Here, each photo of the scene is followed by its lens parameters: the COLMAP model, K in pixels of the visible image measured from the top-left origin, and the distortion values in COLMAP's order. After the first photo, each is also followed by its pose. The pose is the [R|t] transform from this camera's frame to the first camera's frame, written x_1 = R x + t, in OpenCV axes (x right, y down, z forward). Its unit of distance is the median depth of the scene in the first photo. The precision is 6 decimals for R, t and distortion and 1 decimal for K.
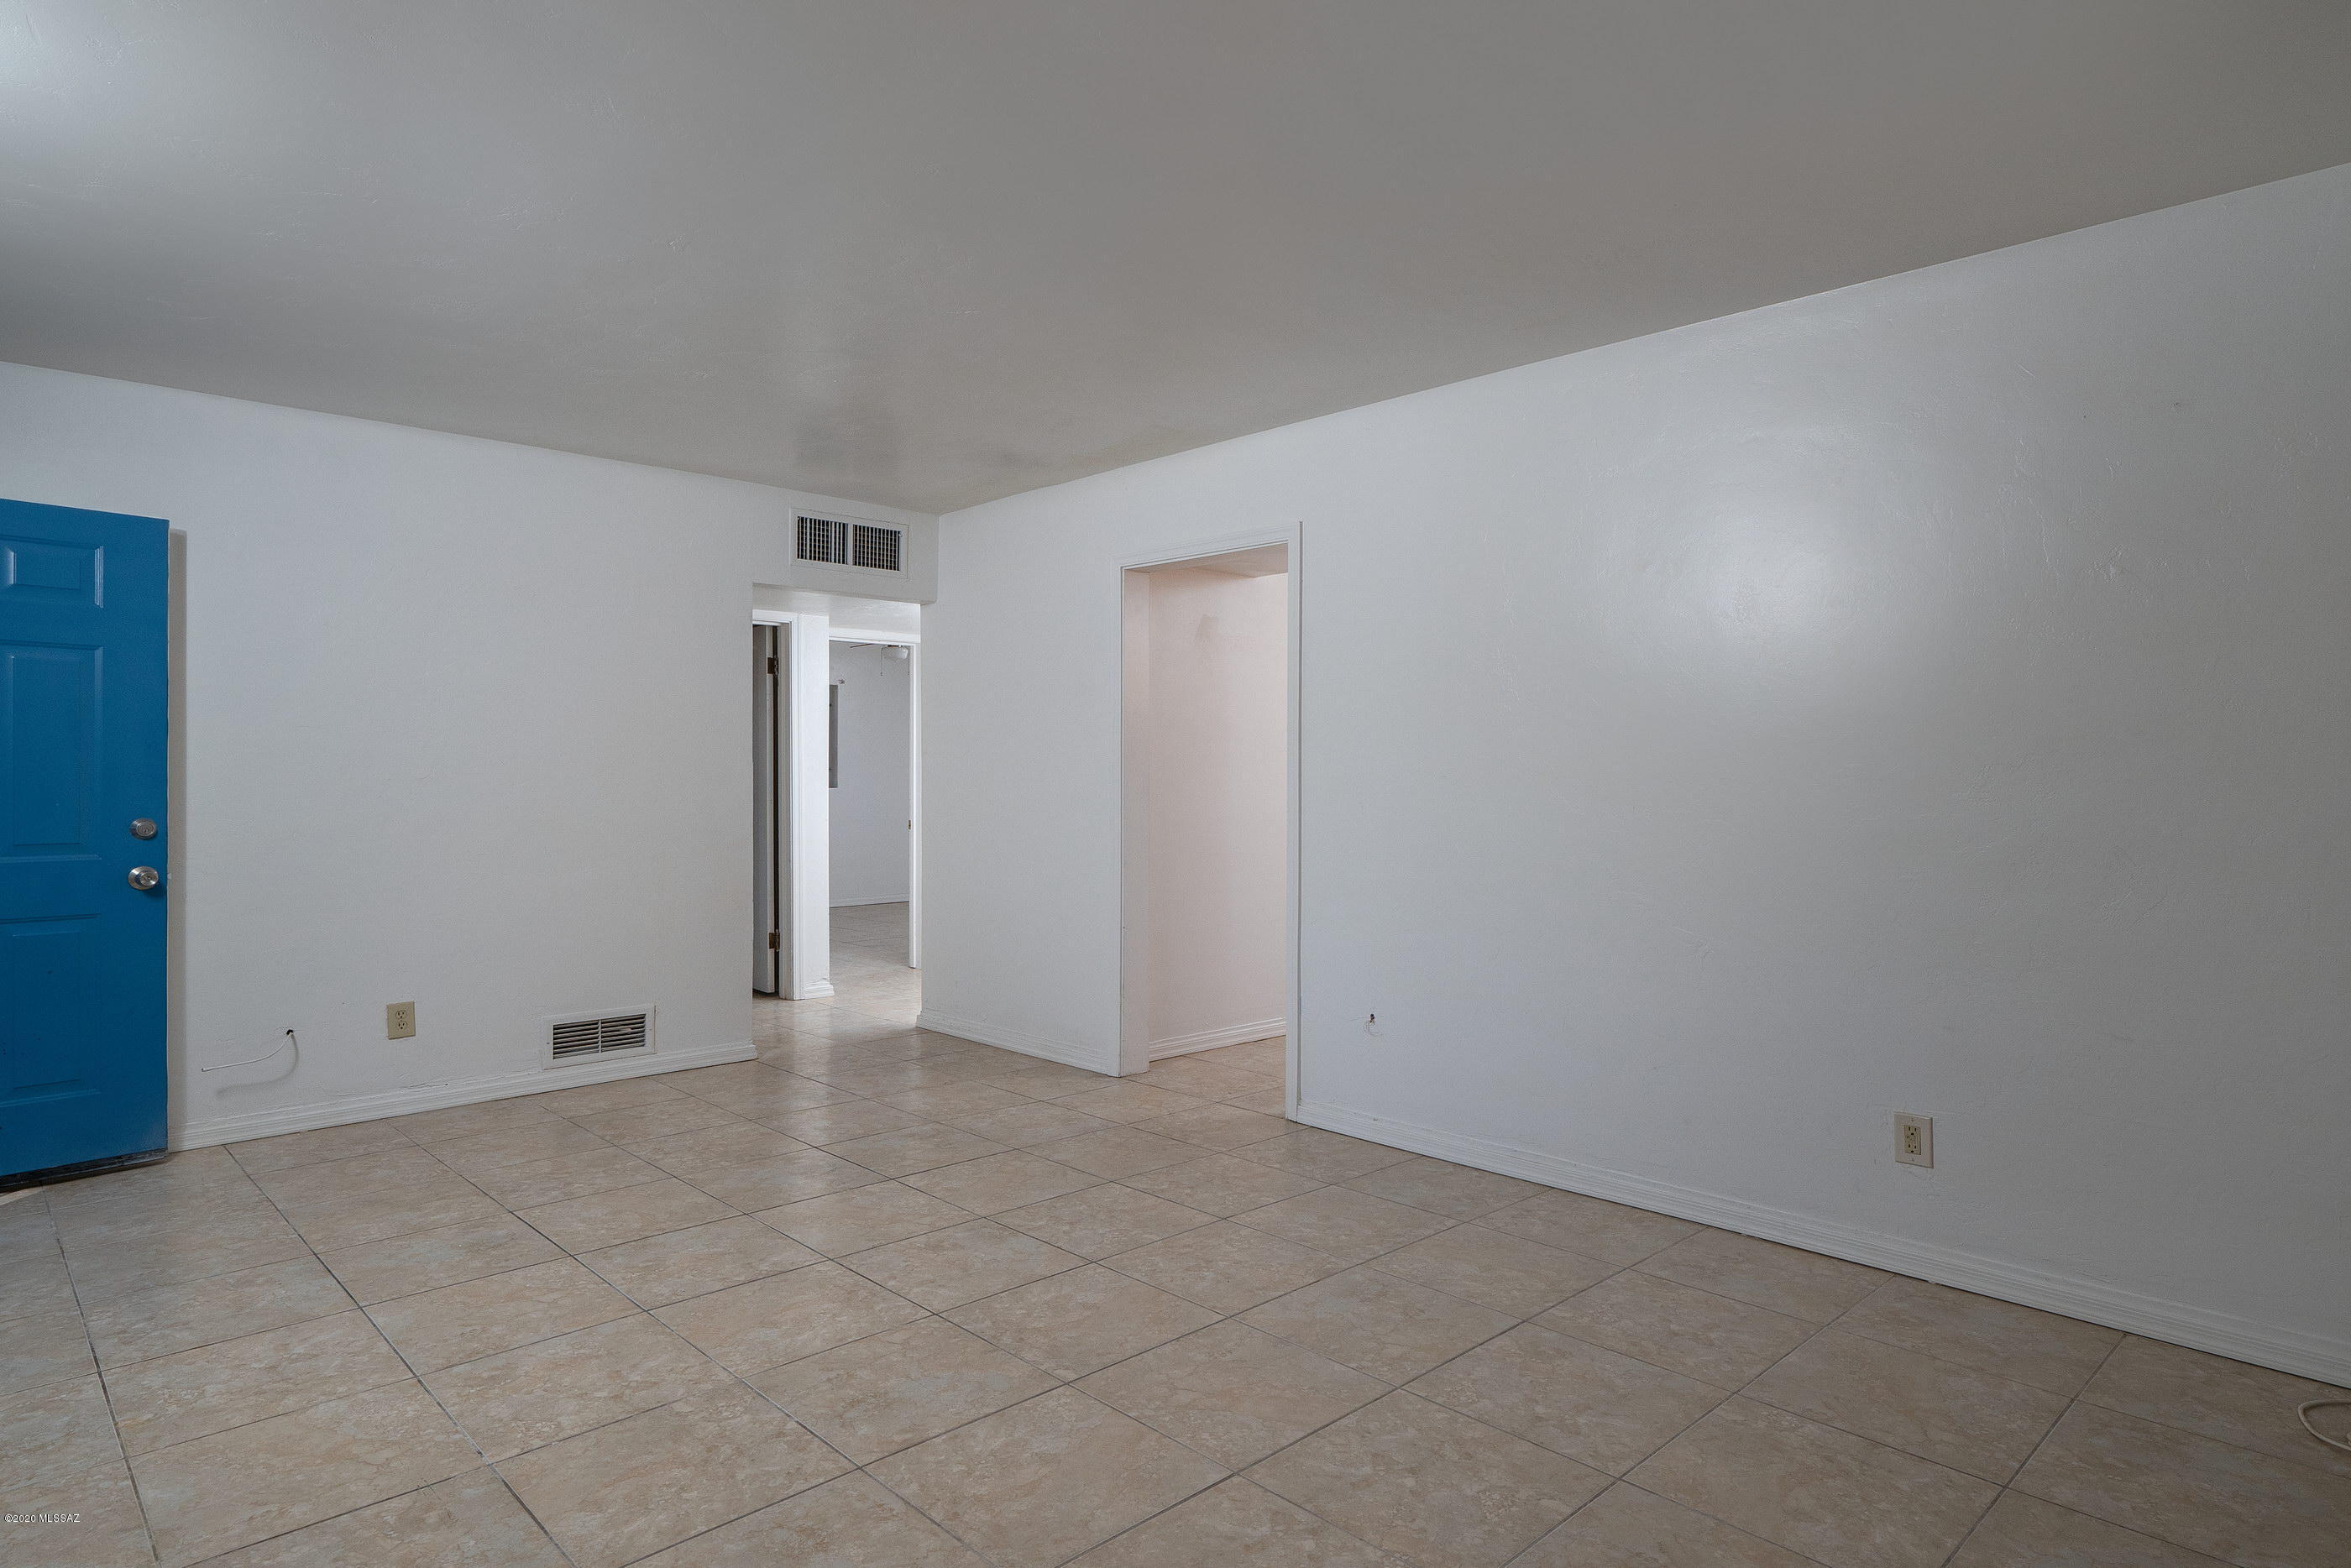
lens RADIAL K [[1249.6, 0, 1178.7], [0, 1249.6, 779.7], [0, 0, 1]] dist [0.003003, -0.001283]
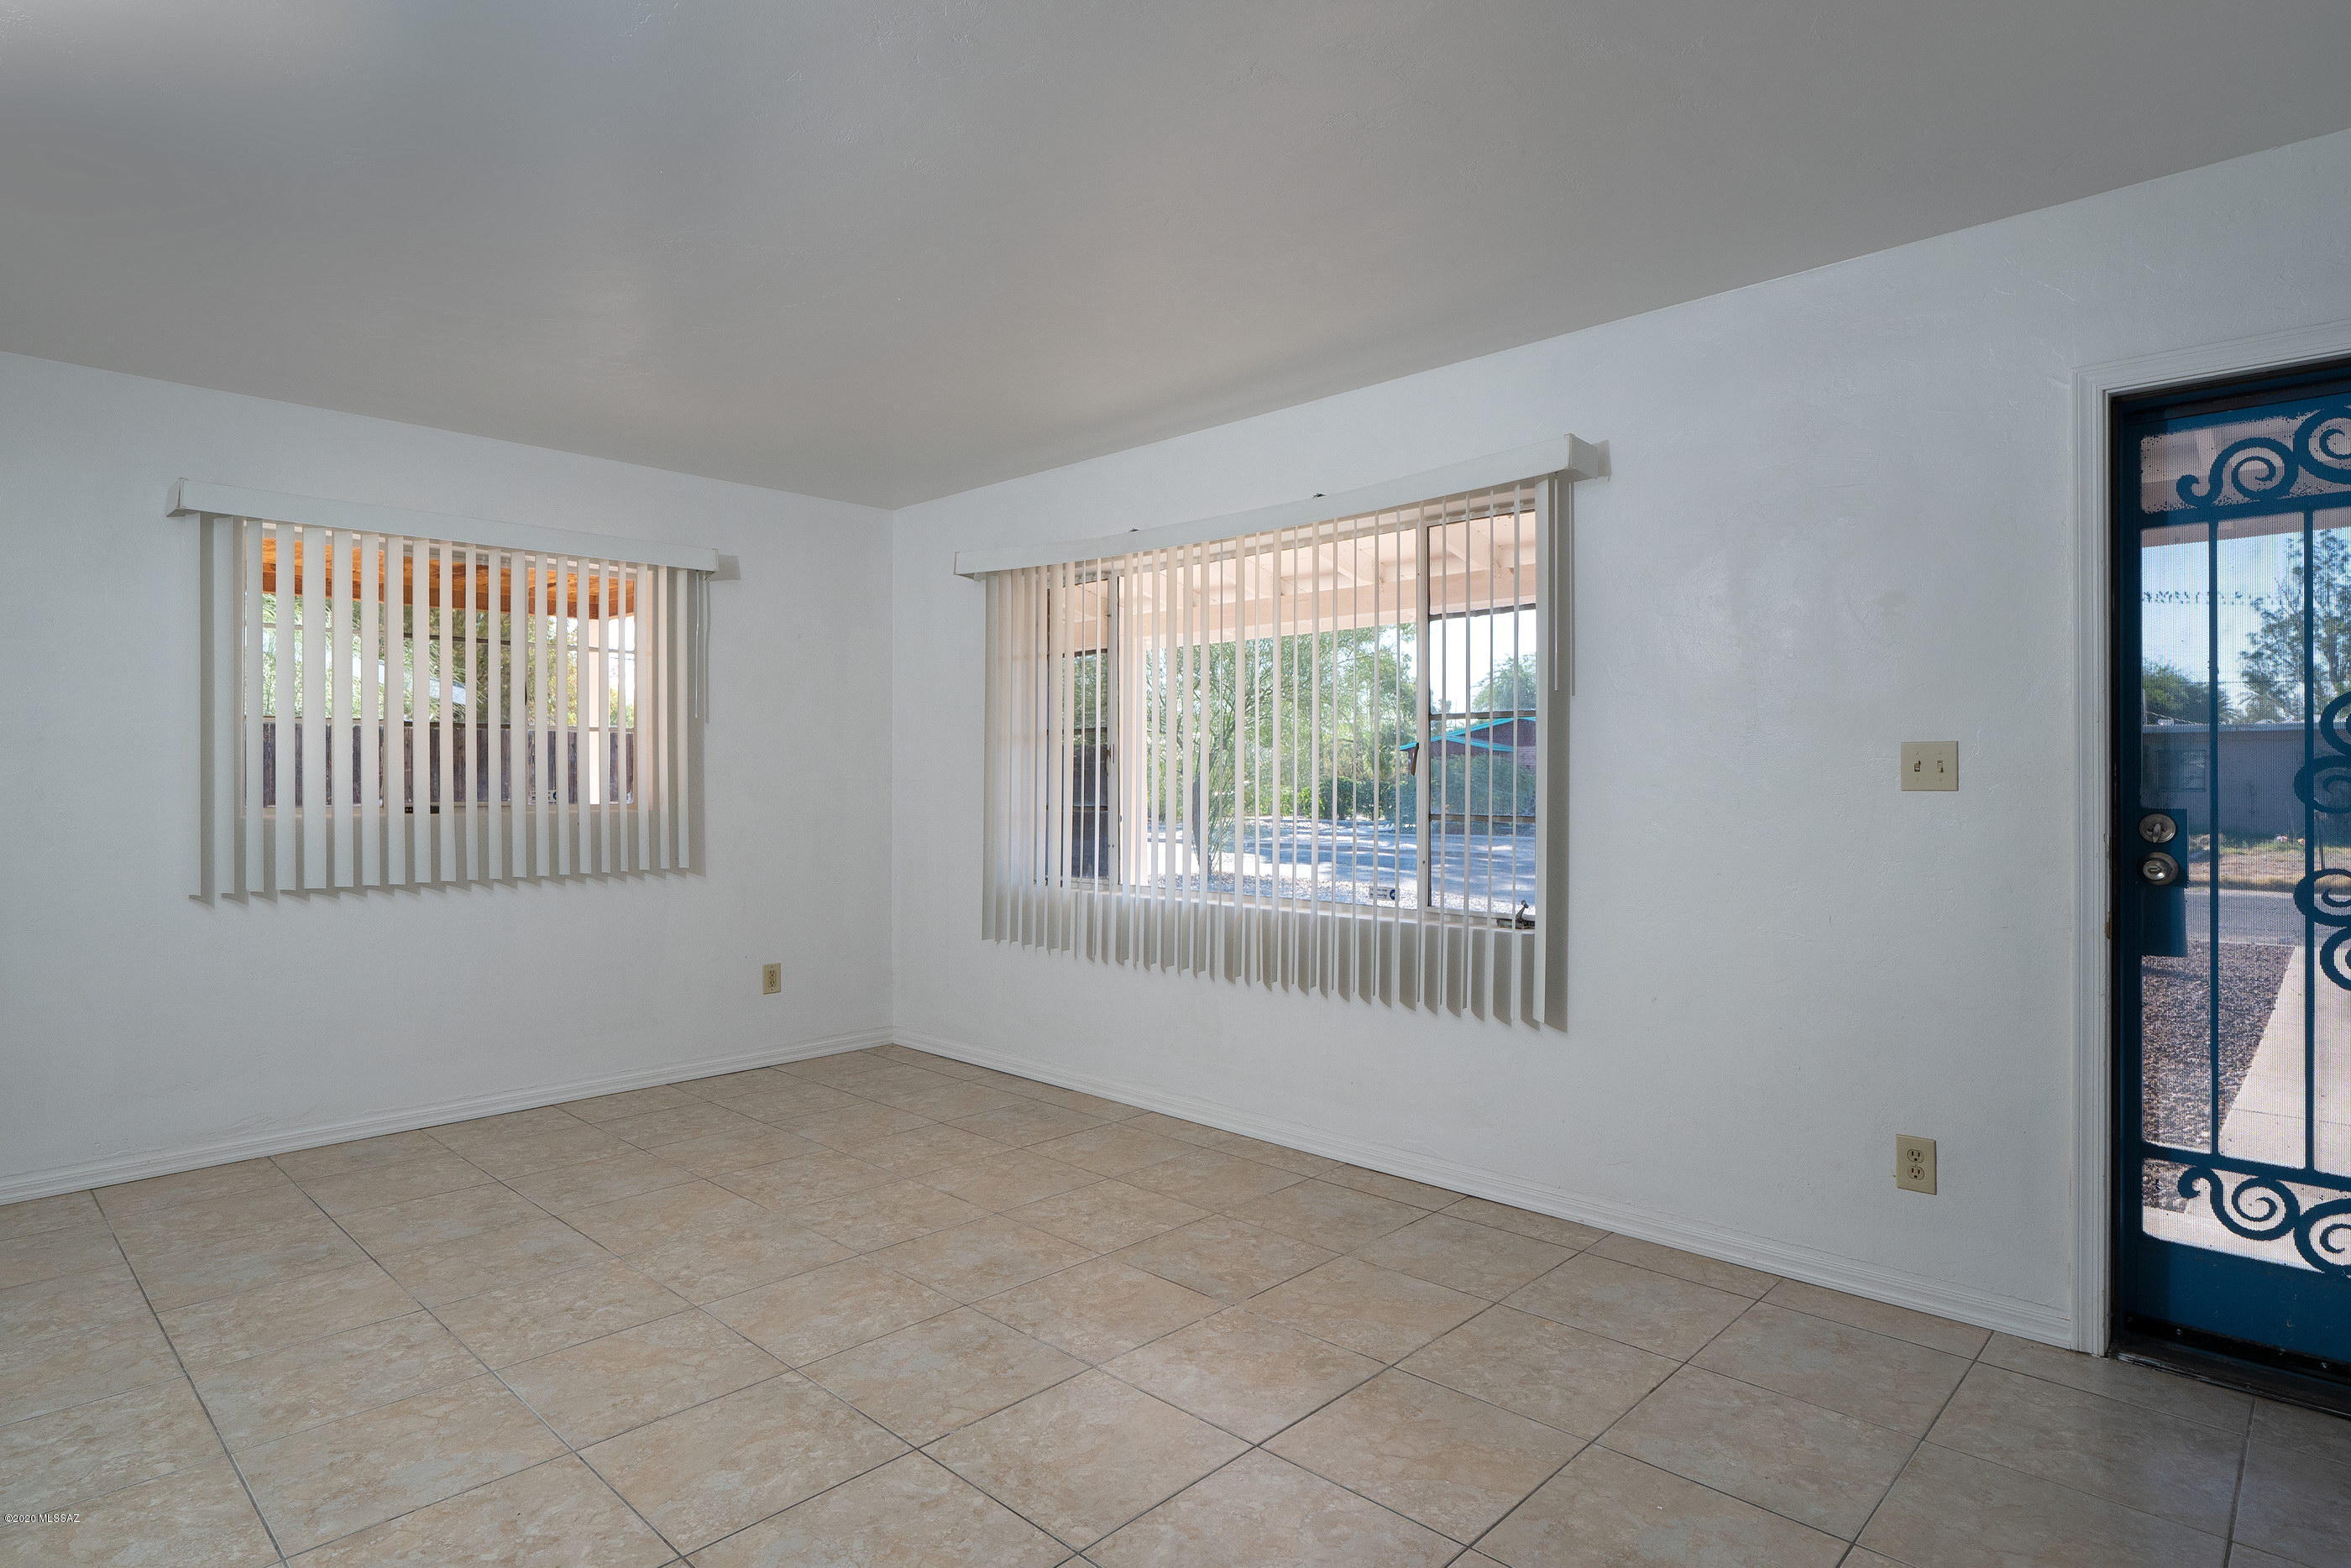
lens RADIAL K [[1249.6, 0, 1172.0], [0, 1249.6, 782.6], [0, 0, 1]] dist [0.003003, -0.001283]
pose [[-0.999569, 0.001018, -0.029345, -0.373049], [0.000810, 0.999974, 0.007107, -0.038835], [0.029352, 0.007080, -0.999544, 2.012538]]
